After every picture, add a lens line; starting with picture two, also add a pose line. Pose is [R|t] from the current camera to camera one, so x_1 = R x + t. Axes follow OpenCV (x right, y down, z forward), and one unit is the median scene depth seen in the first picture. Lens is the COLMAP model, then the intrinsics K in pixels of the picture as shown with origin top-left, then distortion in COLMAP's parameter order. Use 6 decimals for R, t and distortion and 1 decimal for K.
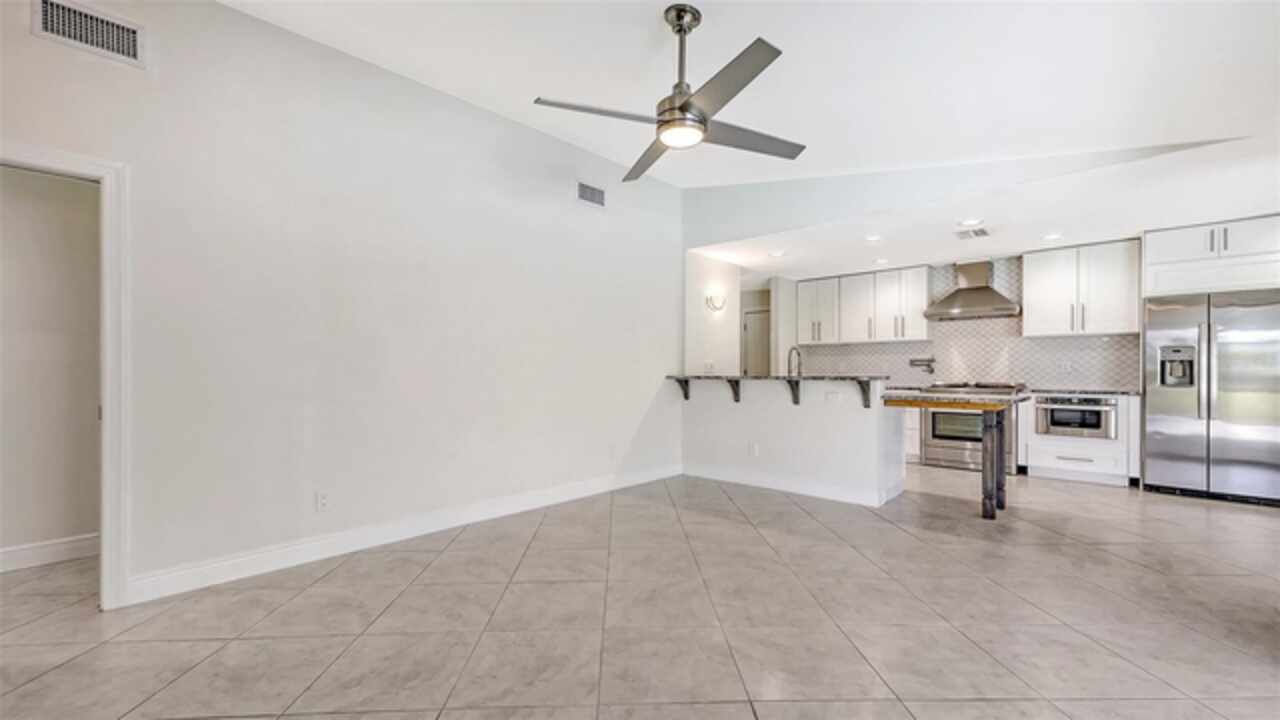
lens RADIAL K [[498.7, 0, 668.7], [0, 498.7, 372.1], [0, 0, 1]] dist [-0.001032, -0.000476]
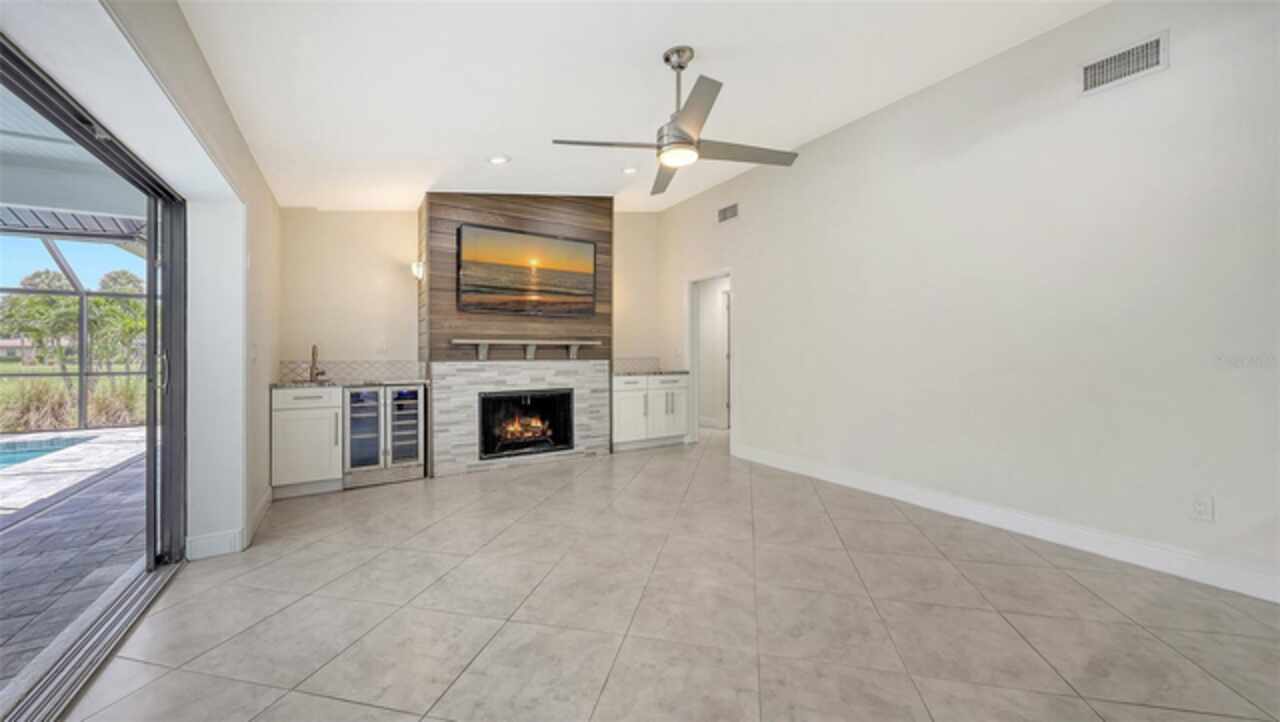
lens RADIAL K [[447.3, 0, 639.5], [0, 447.3, 355.2], [0, 0, 1]] dist [-0.001508, -0.000656]
pose [[-0.260414, 0.004008, -0.965489, 0.412419], [-0.004818, 0.999974, 0.005451, -0.002693], [0.965485, 0.006072, -0.260387, 0.454776]]
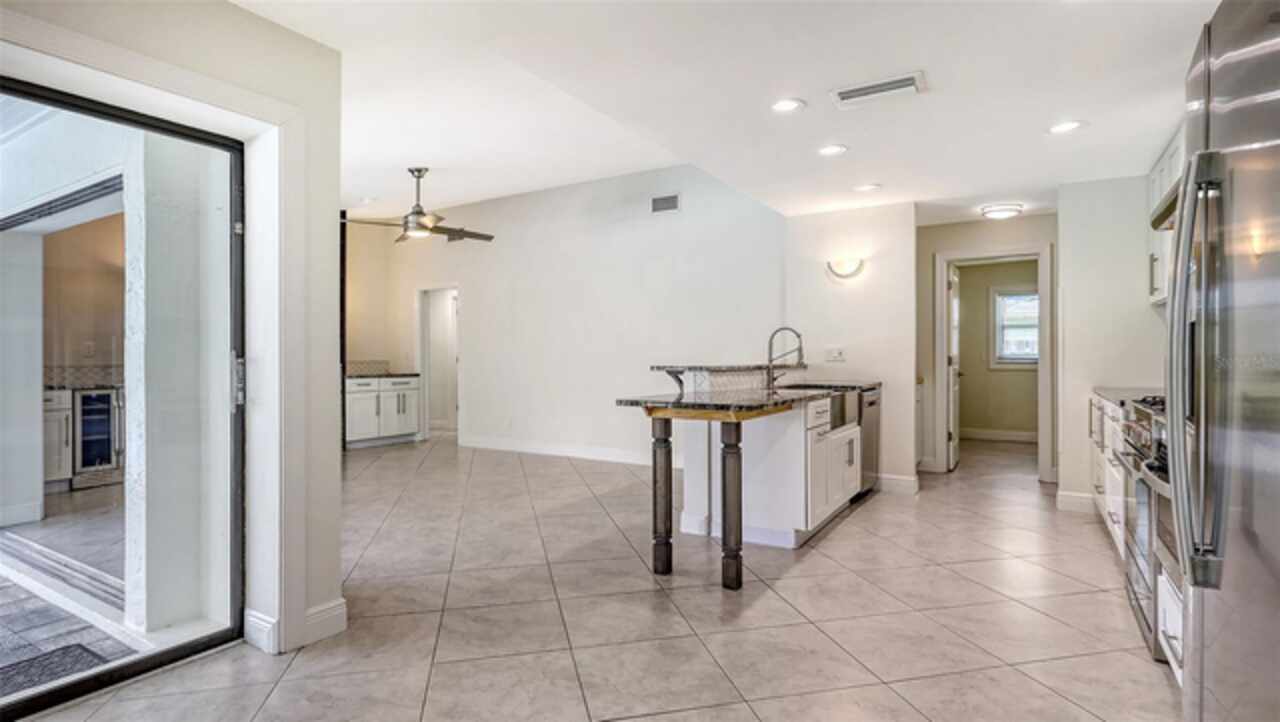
lens RADIAL K [[627.5, 0, 627.8], [0, 627.5, 352.4], [0, 0, 1]] dist [0.002515, 0.001201]
pose [[0.179445, -0.005761, -0.983751, 0.998719], [-0.003887, 0.999971, -0.006565, -0.004748], [0.983760, 0.005002, 0.179417, 0.522869]]
